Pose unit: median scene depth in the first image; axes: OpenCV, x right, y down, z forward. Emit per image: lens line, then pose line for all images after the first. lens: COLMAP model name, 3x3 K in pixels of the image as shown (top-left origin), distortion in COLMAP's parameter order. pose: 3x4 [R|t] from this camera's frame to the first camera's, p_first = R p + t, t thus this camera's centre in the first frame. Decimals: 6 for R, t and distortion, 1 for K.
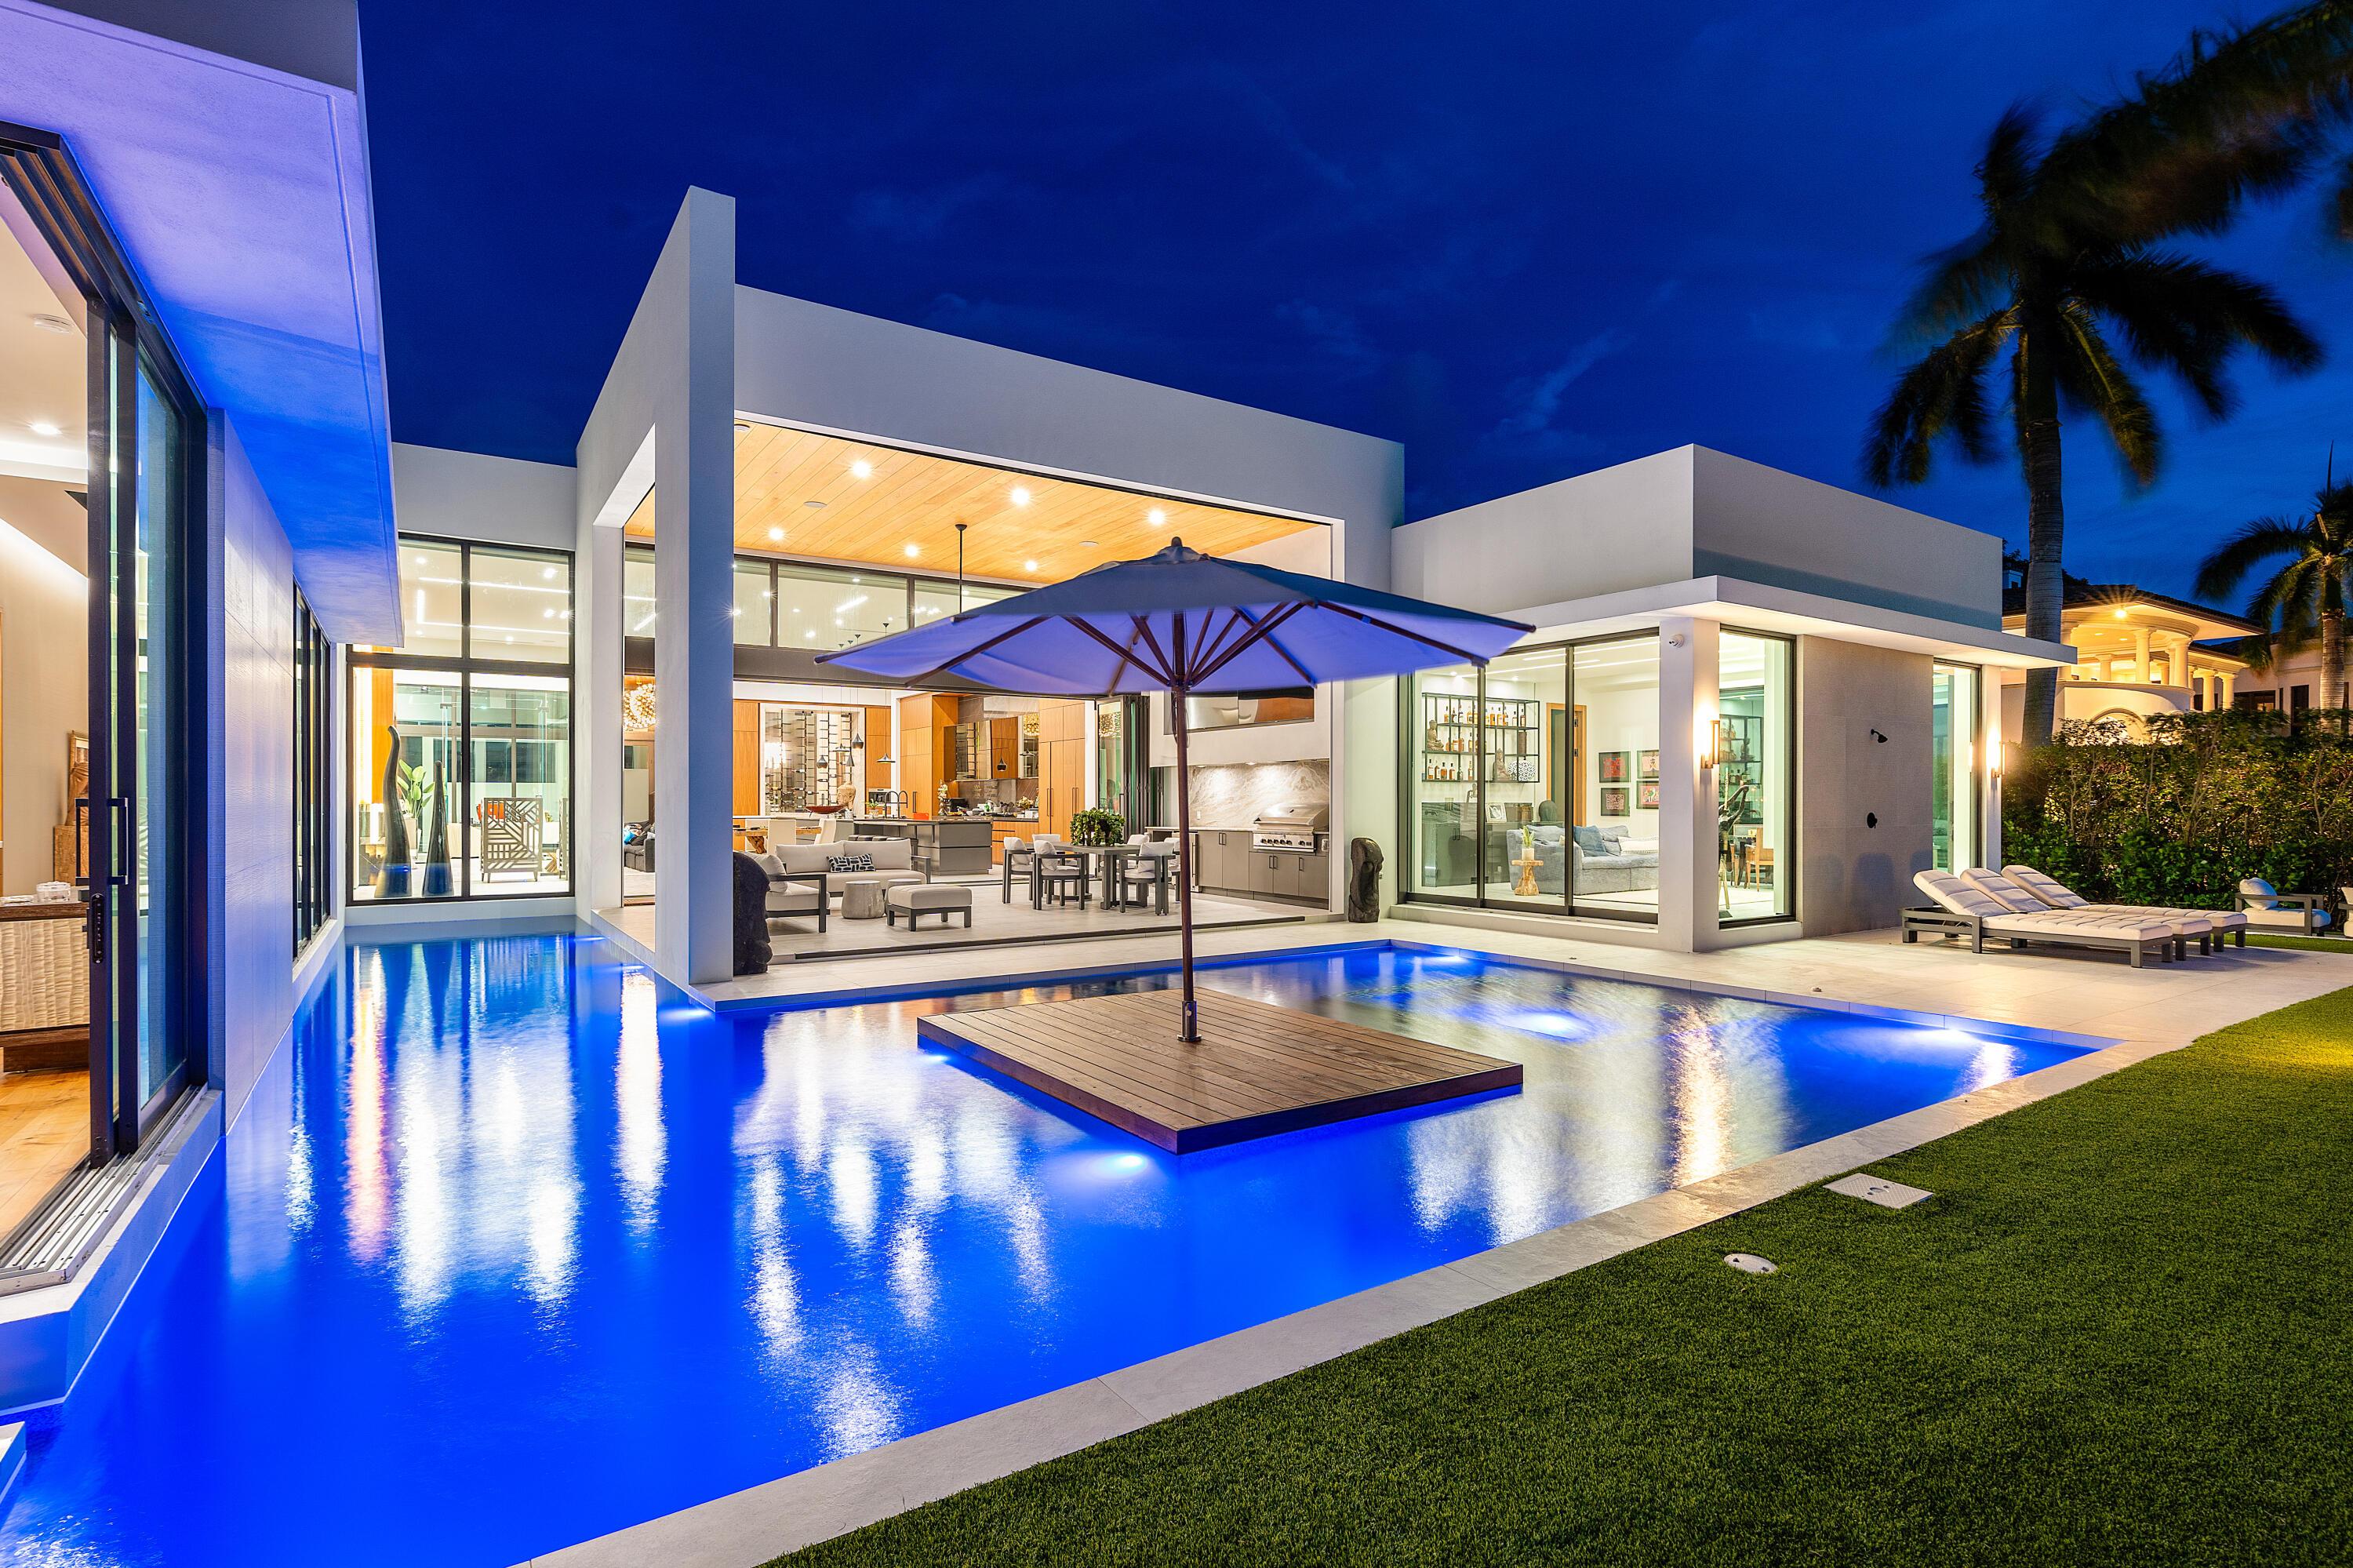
lens RADIAL K [[1111.3, 0, 1167.4], [0, 1111.3, 801.8], [0, 0, 1]] dist [0.000686, 0.000174]
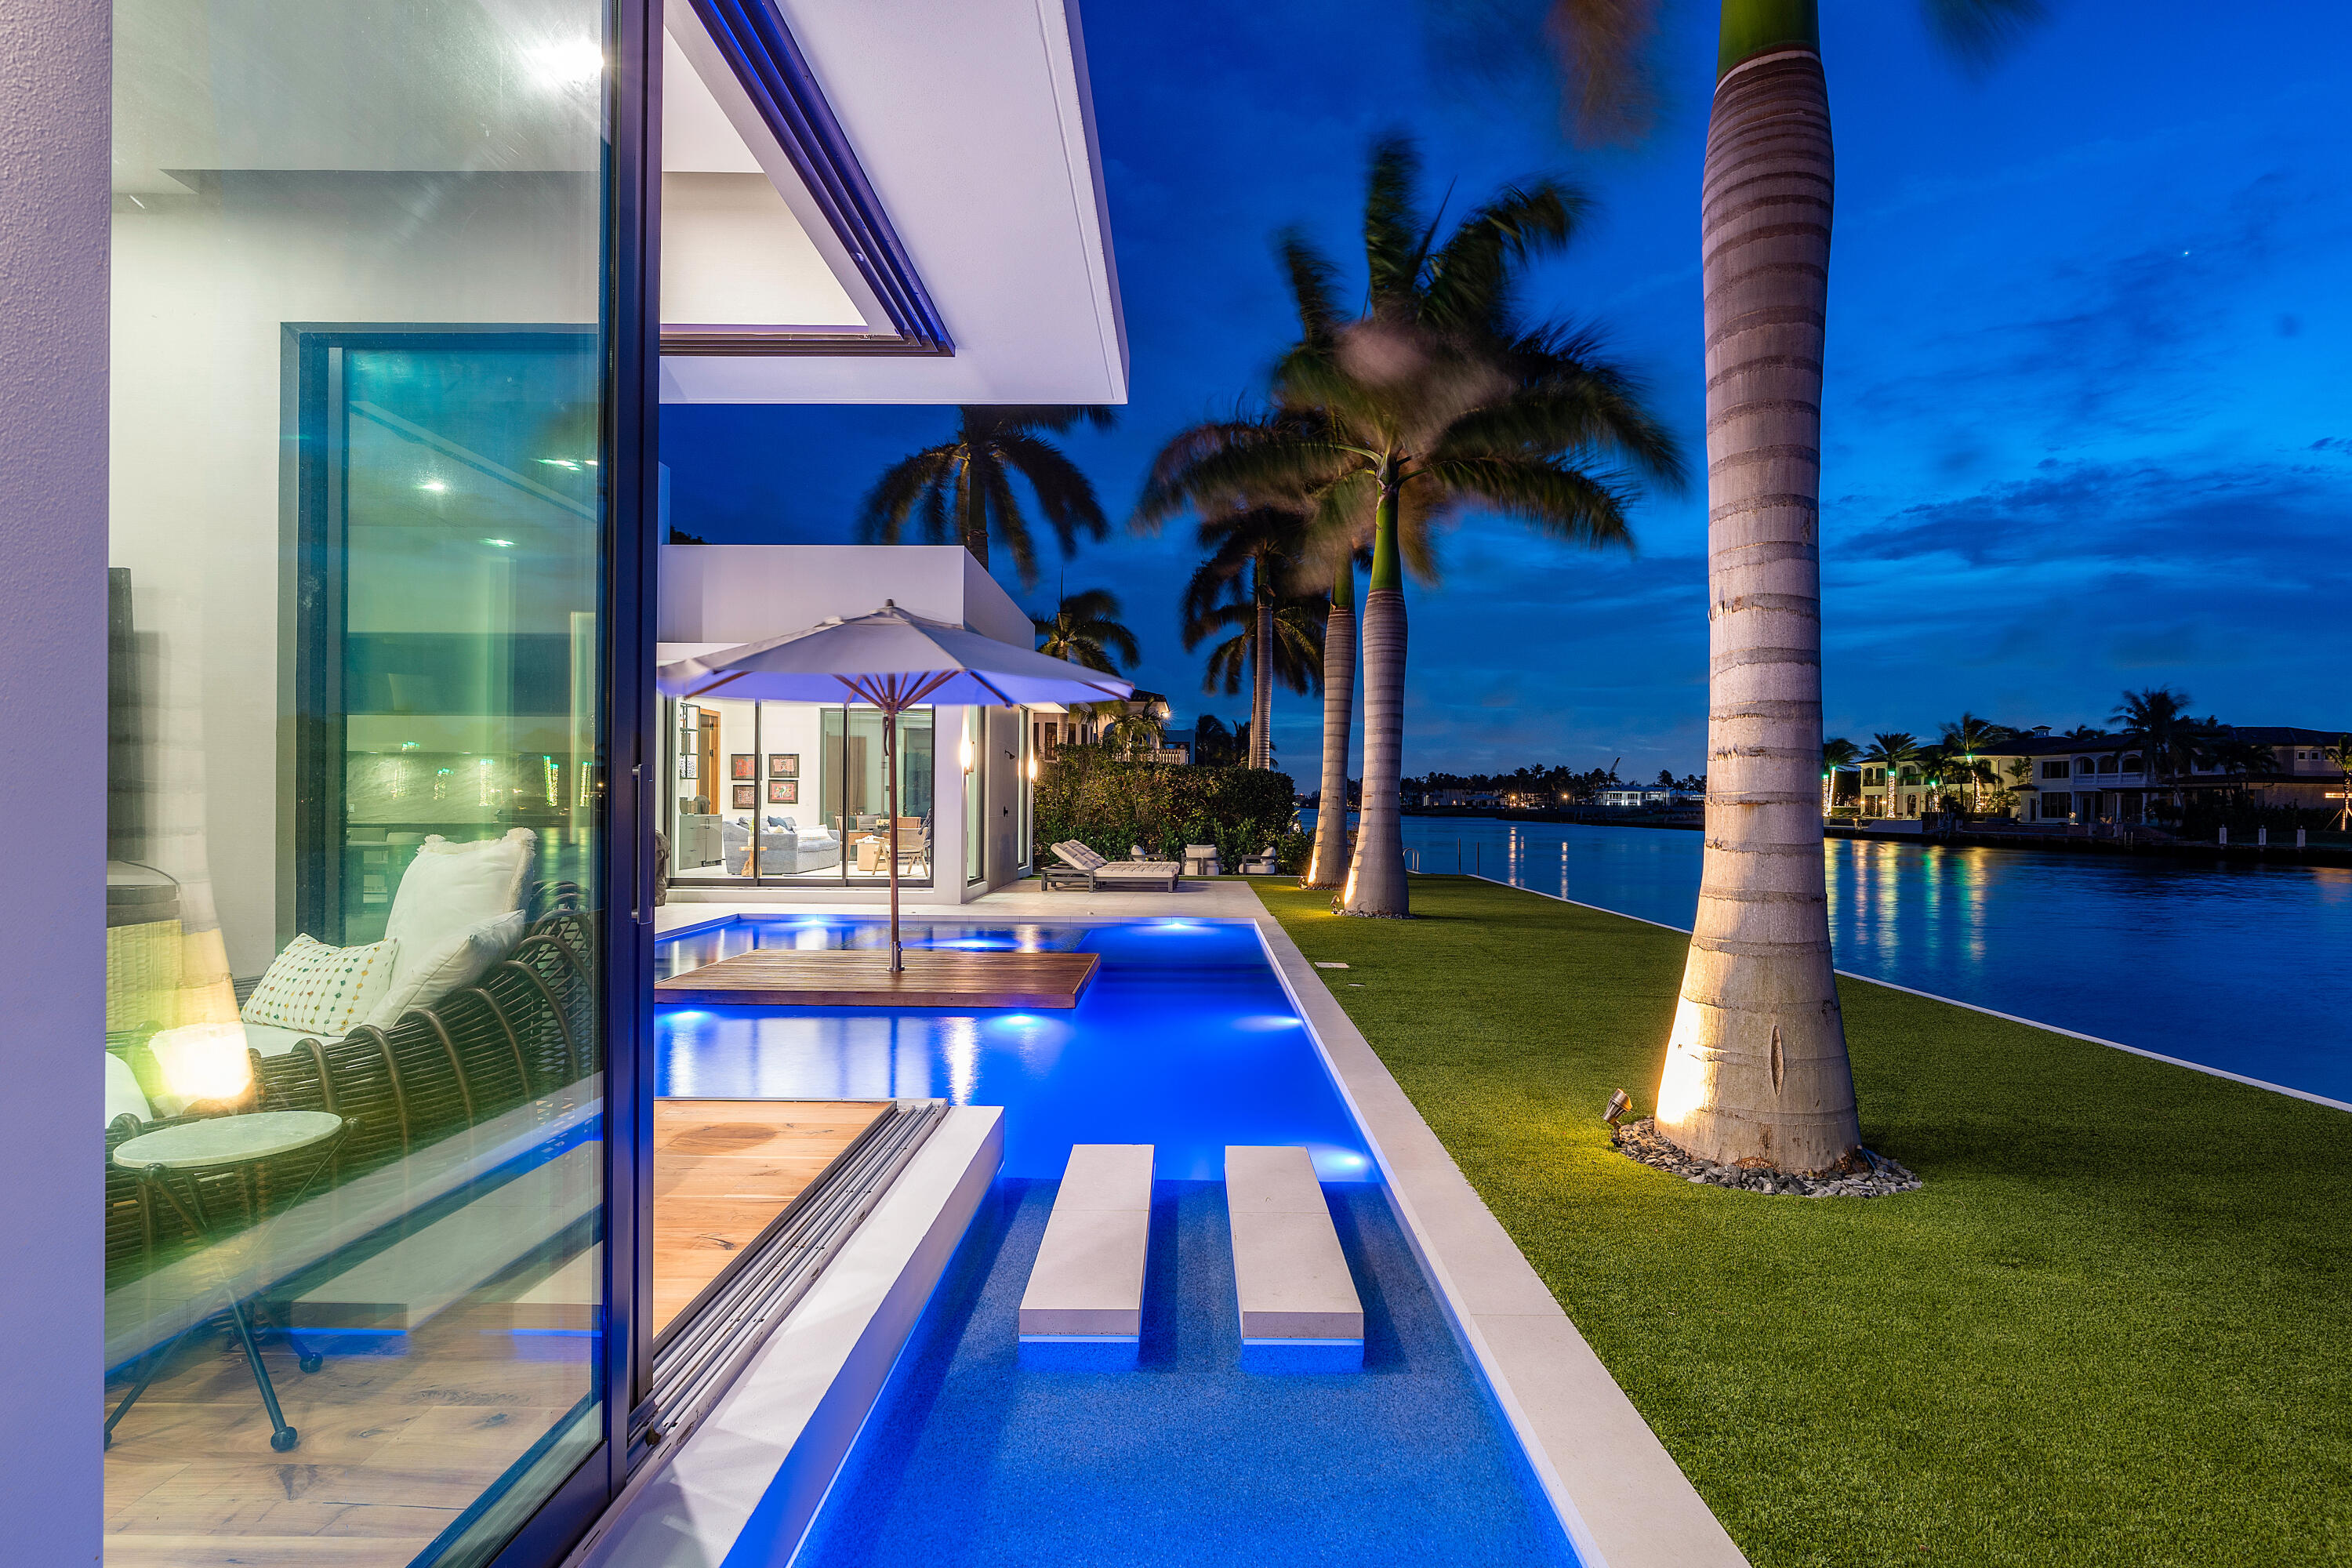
lens RADIAL K [[1110.8, 0, 1166.9], [0, 1110.8, 801.8], [0, 0, 1]] dist [0.000686, 0.000174]
pose [[0.562808, 0.005693, 0.826568, -0.300550], [-0.009514, 0.999955, -0.000409, 0.001345], [-0.826533, -0.007634, 0.562836, -0.010841]]
